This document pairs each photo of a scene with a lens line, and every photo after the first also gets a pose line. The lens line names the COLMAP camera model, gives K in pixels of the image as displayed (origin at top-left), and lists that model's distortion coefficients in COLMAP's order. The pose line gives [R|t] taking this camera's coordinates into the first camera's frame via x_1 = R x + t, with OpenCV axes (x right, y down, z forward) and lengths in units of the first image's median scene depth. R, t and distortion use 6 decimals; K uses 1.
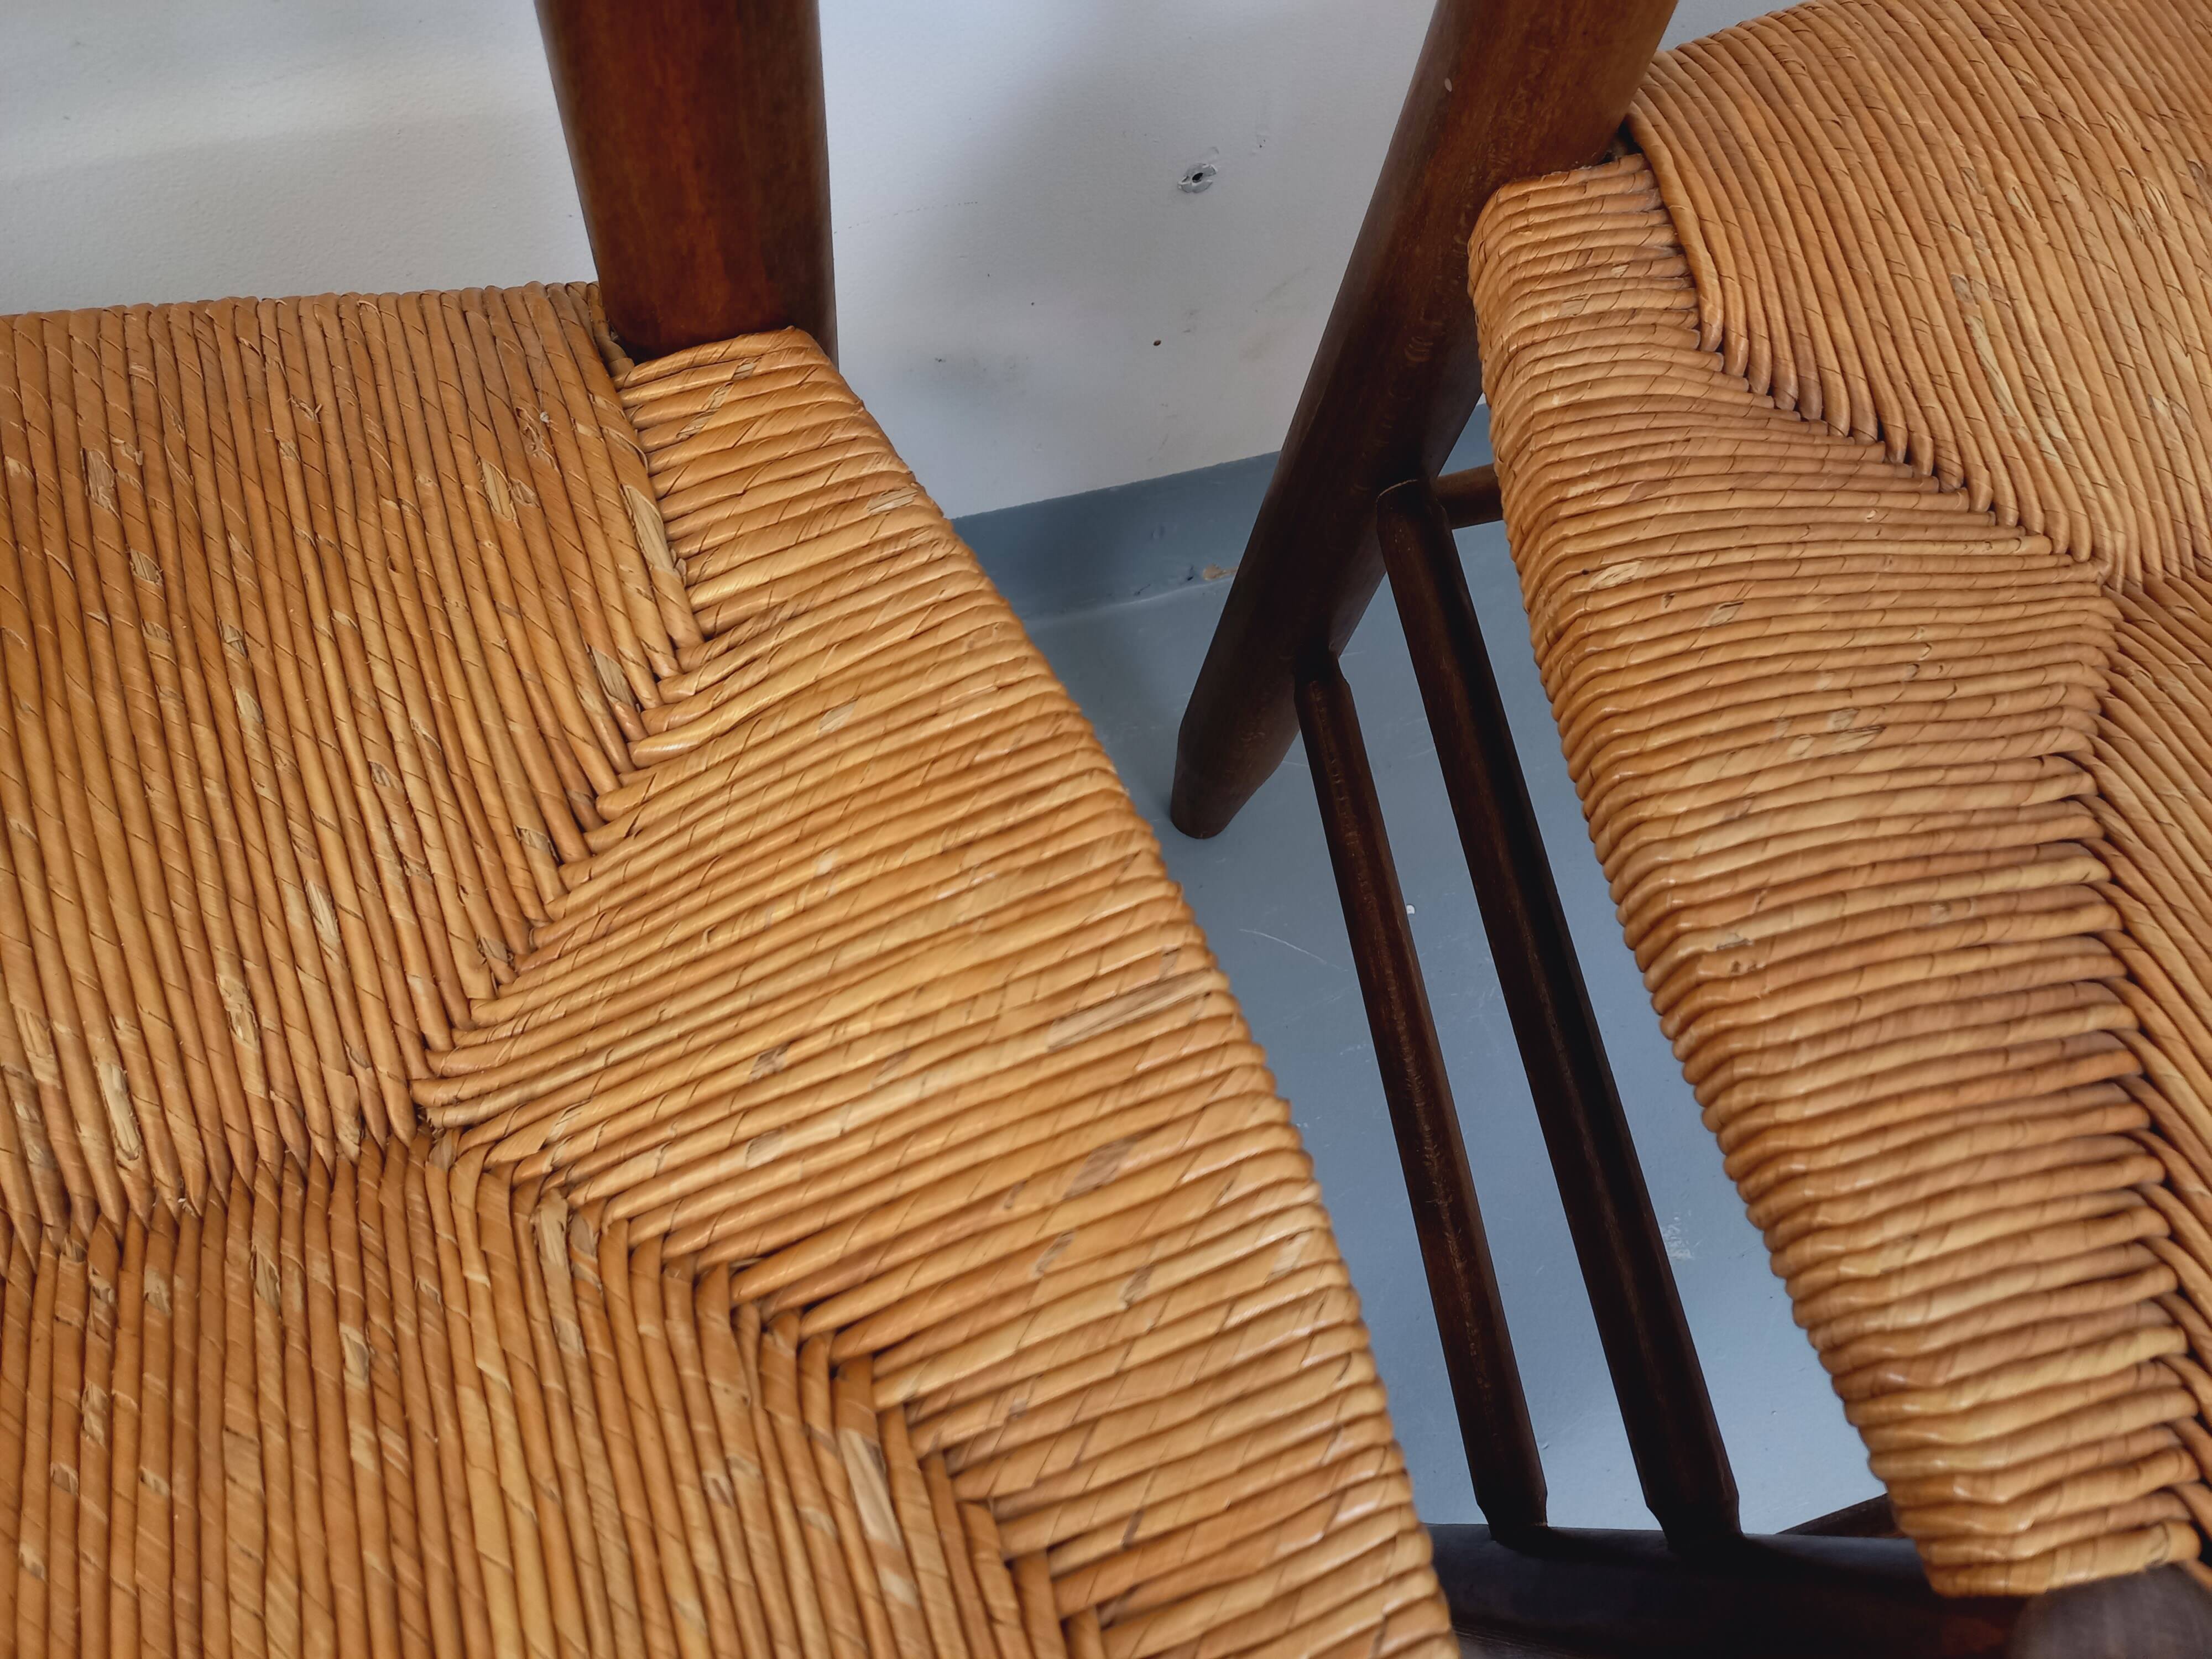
lens RADIAL K [[1608.2, 0, 1119.5], [0, 1608.2, 820.6], [0, 0, 1]] dist [0.028900, -0.010081]
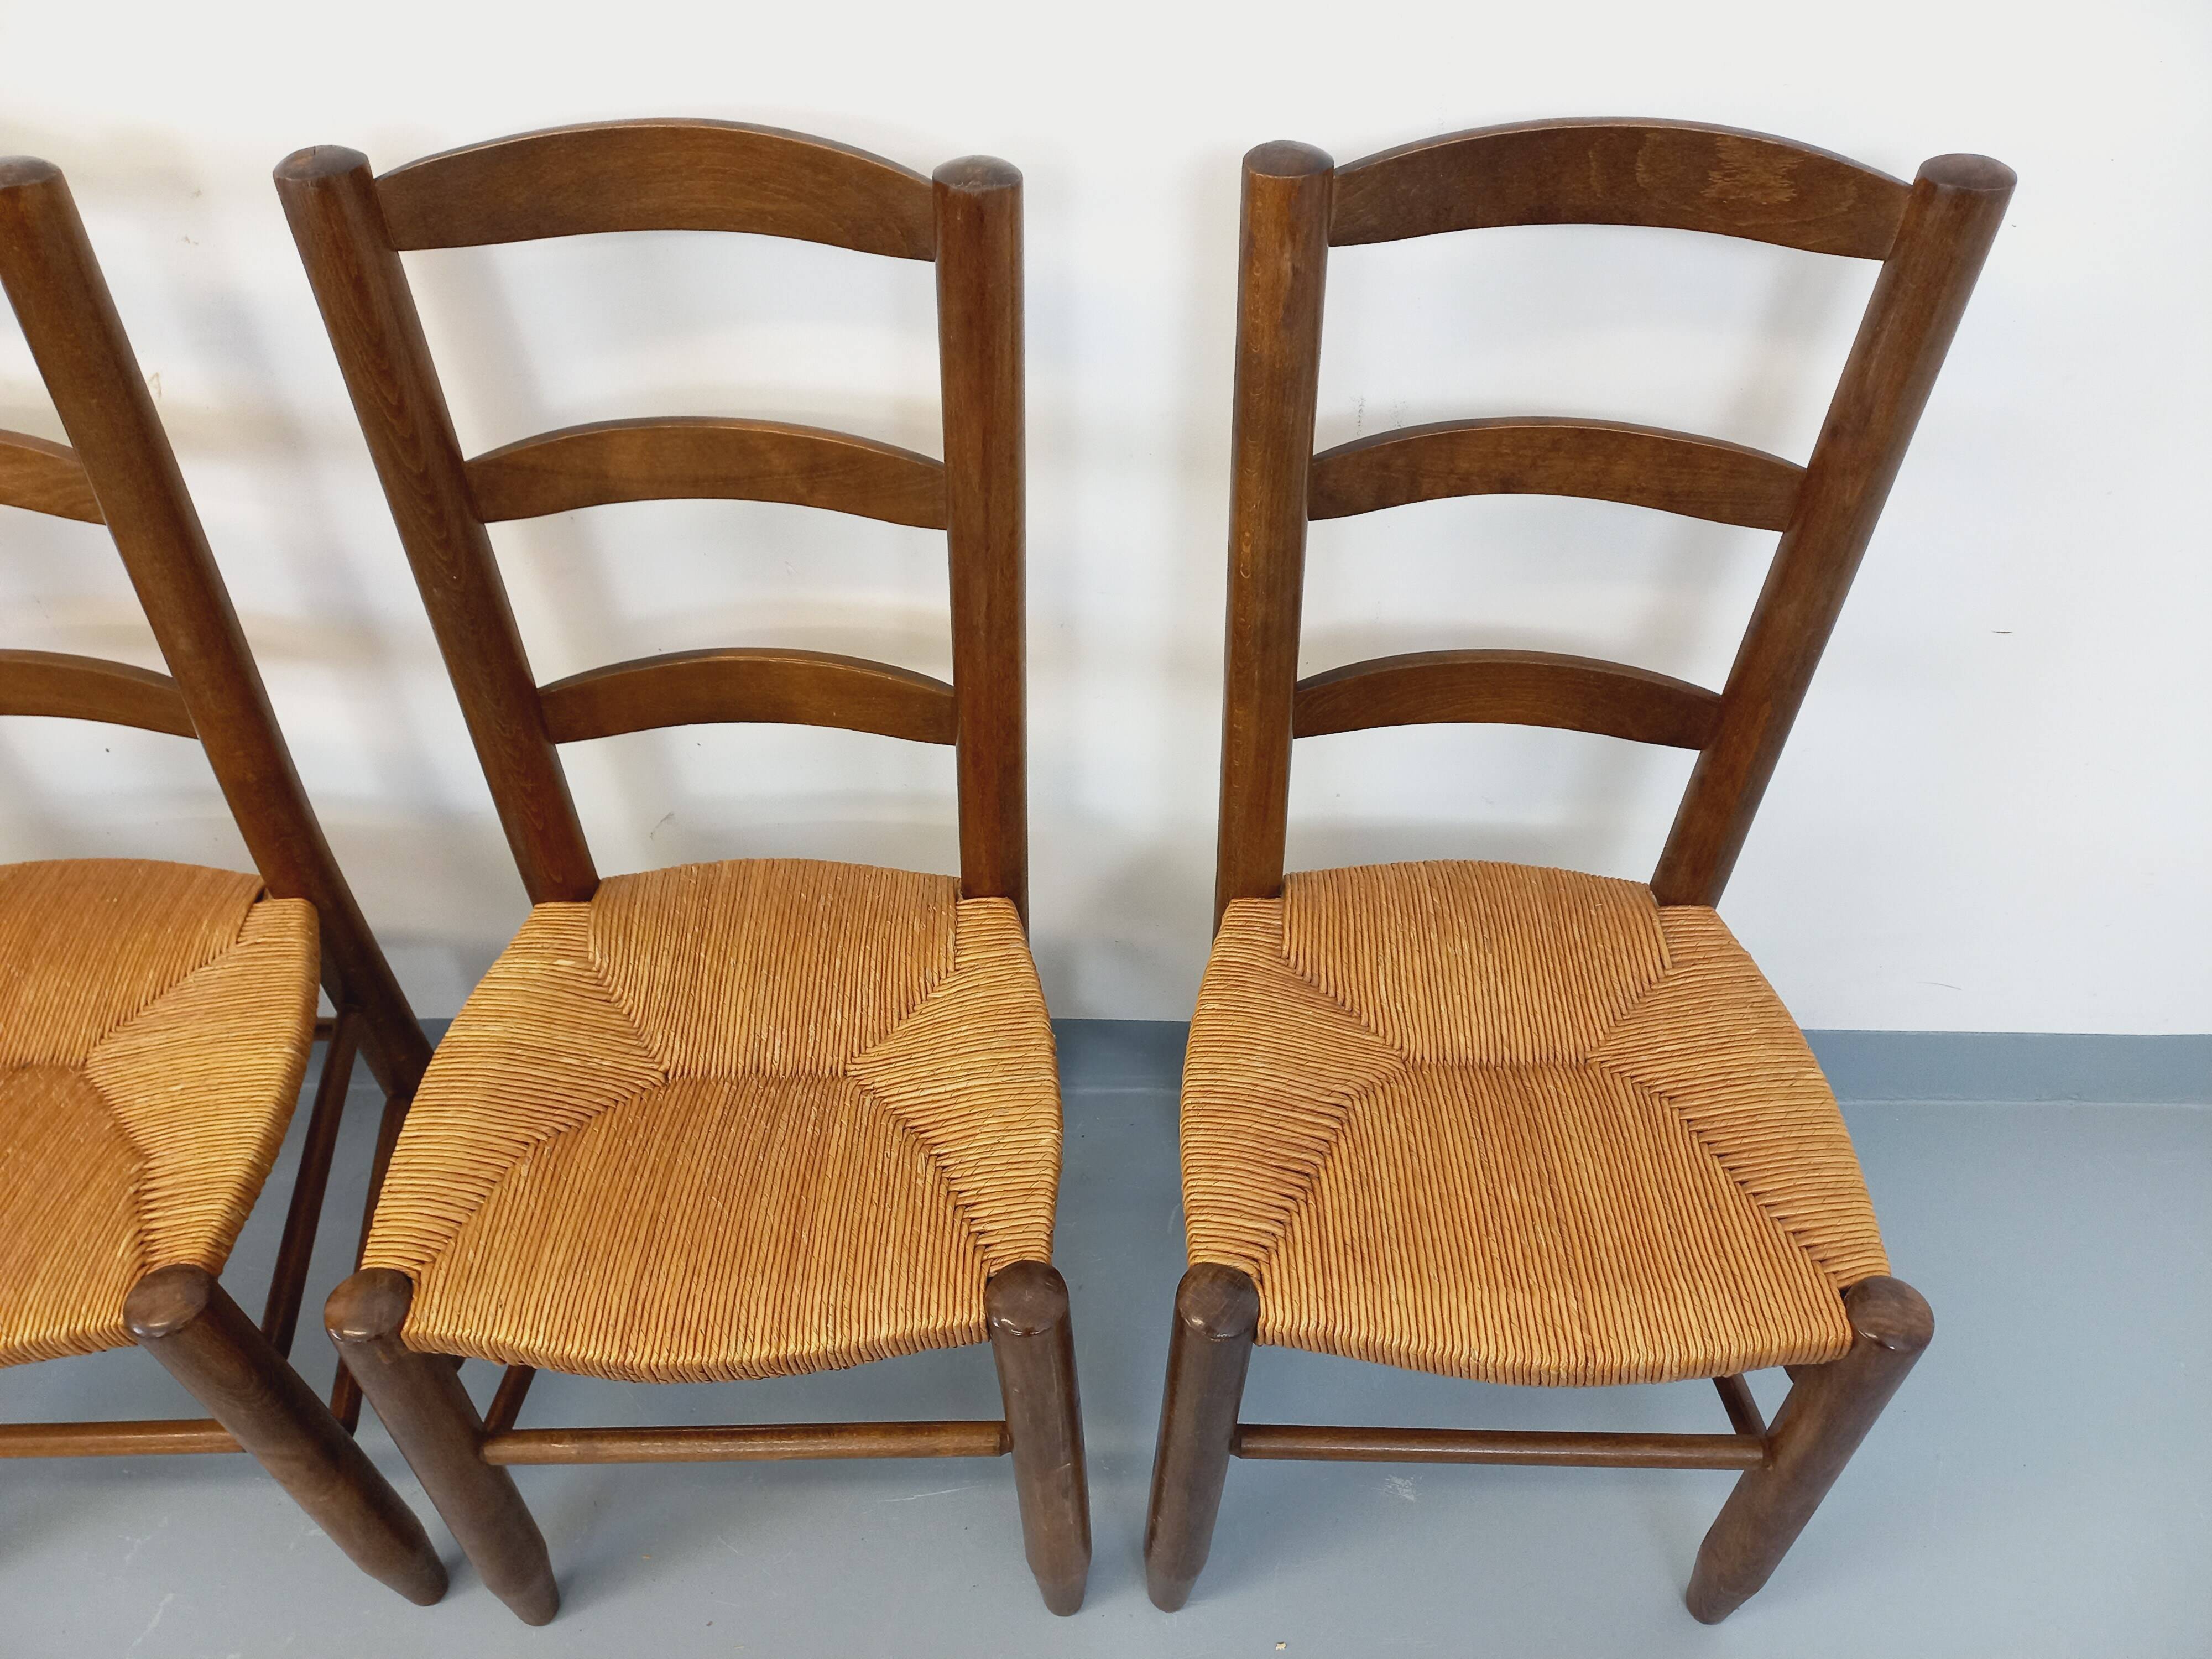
lens RADIAL K [[1608.2, 0, 1103.7], [0, 1608.2, 816.3], [0, 0, 1]] dist [0.028900, -0.010081]
pose [[0.940596, 0.157591, -0.300739, 1.102554], [-0.264956, 0.894573, -0.359913, 0.800004], [0.212314, 0.418215, 0.883187, -2.294719]]
